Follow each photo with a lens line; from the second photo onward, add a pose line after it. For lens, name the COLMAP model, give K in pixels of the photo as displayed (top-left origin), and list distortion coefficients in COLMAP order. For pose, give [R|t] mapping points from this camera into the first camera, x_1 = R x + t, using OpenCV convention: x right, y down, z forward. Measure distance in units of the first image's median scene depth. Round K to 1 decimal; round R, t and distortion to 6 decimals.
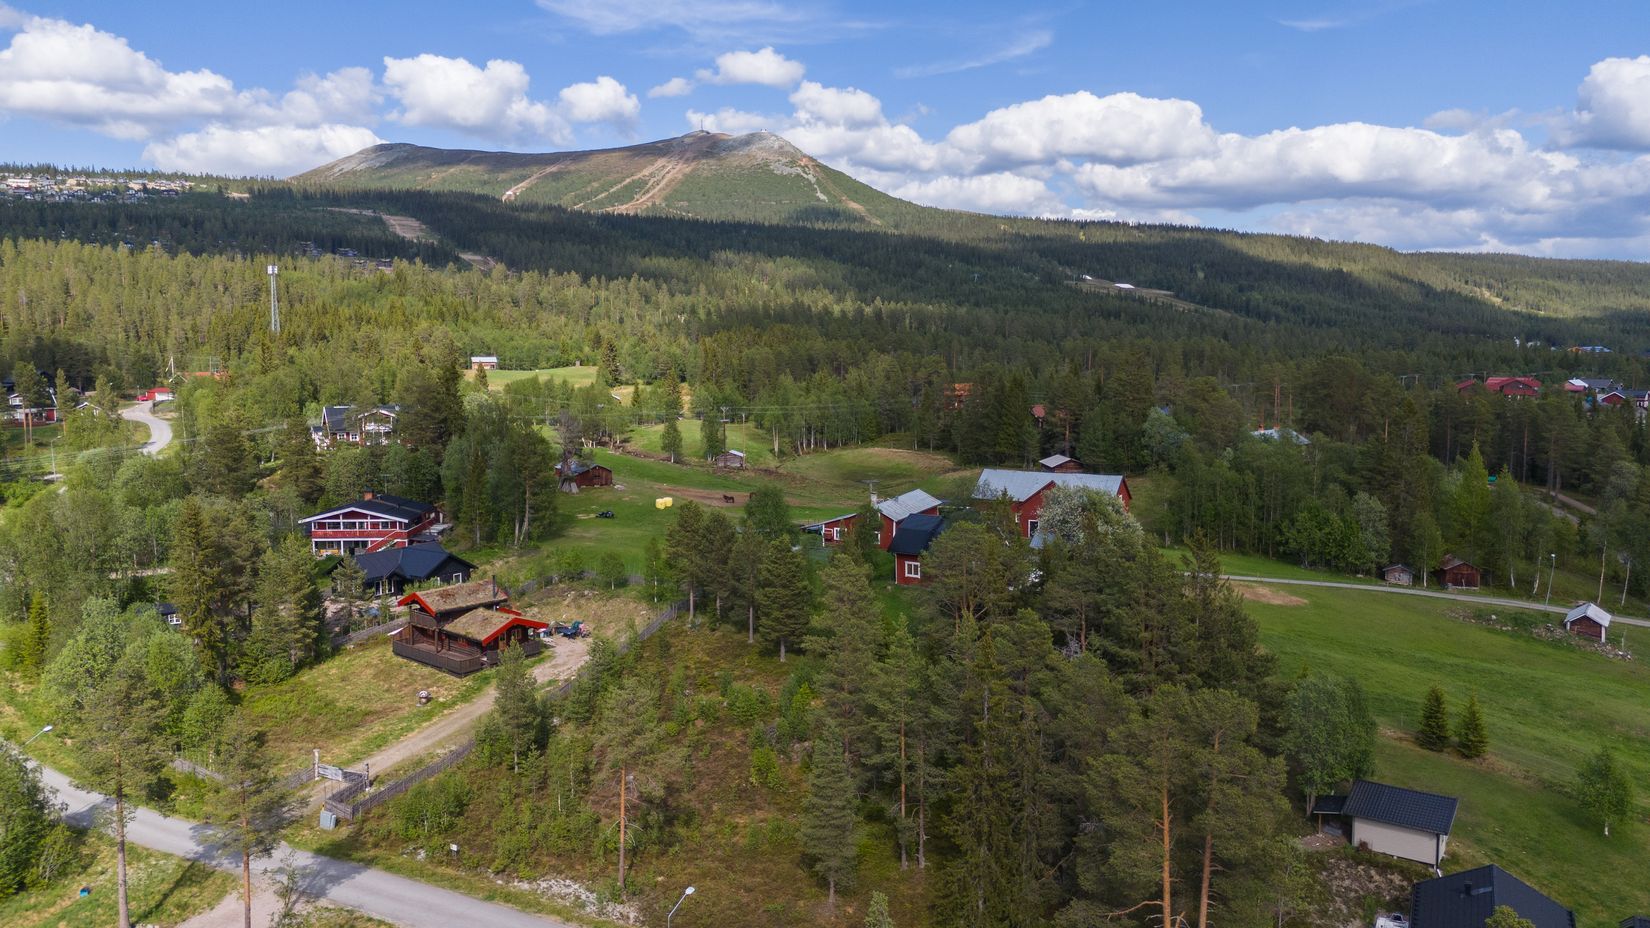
lens RADIAL K [[1207.7, 0, 830.9], [0, 1207.7, 471.6], [0, 0, 1]] dist [0.080469, -0.071535]
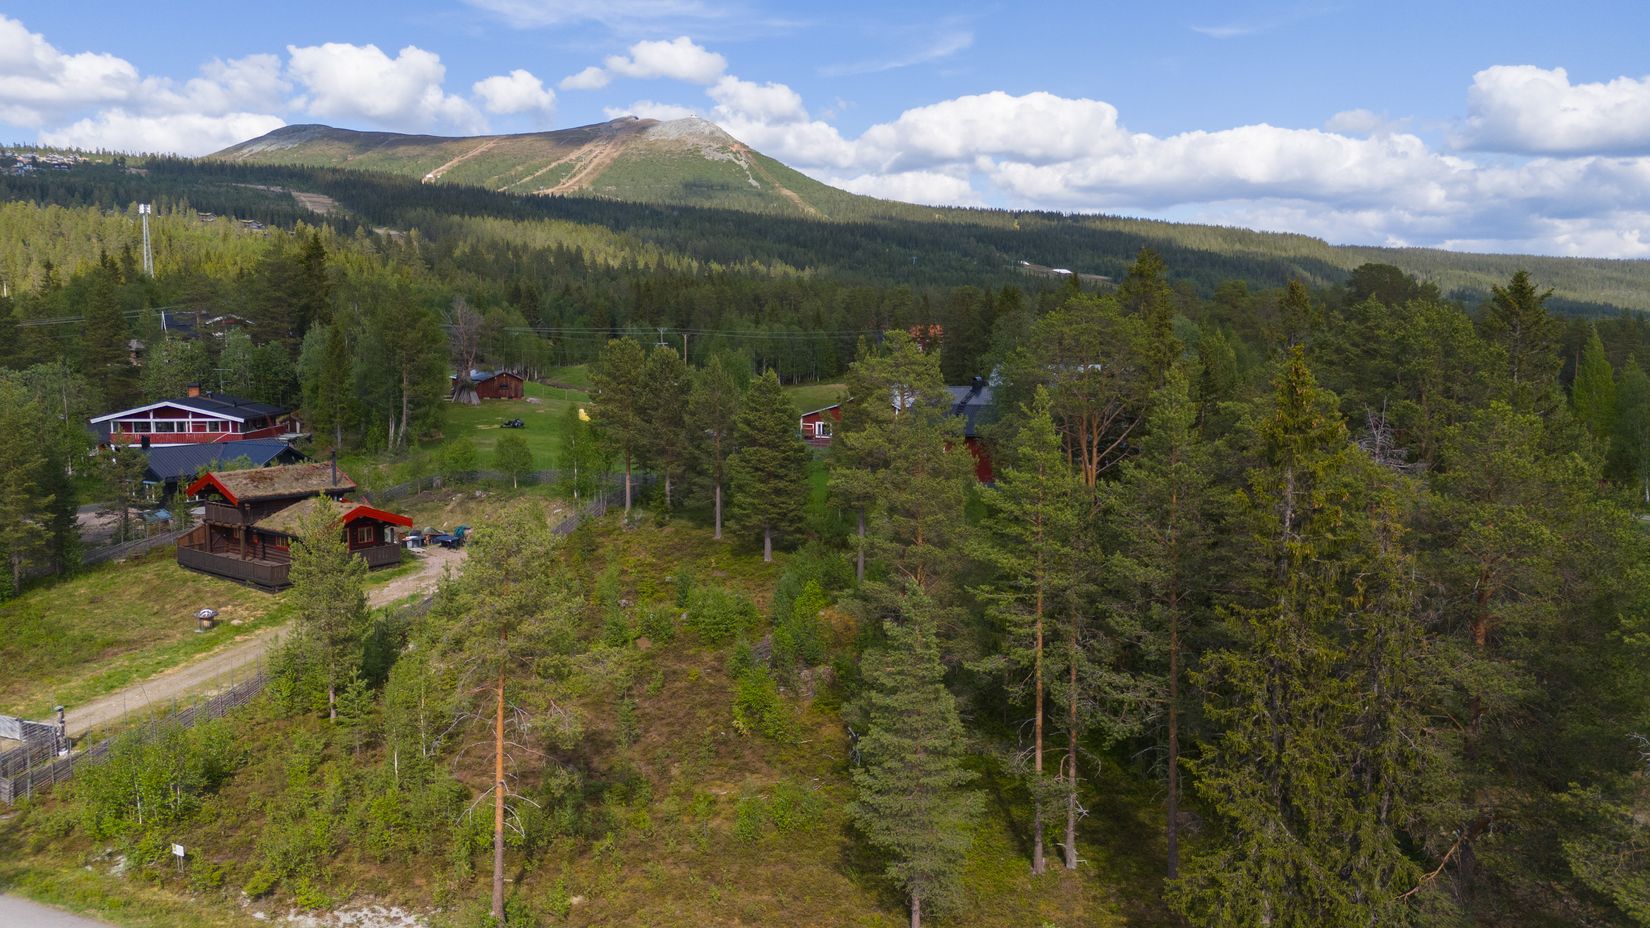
lens RADIAL K [[1207.7, 0, 829.1], [0, 1207.7, 465.9], [0, 0, 1]] dist [0.080469, -0.071535]
pose [[0.998457, -0.003685, 0.055406, -0.039480], [0.003859, 0.999988, -0.003023, 0.098424], [-0.055394, 0.003233, 0.998459, 0.309165]]
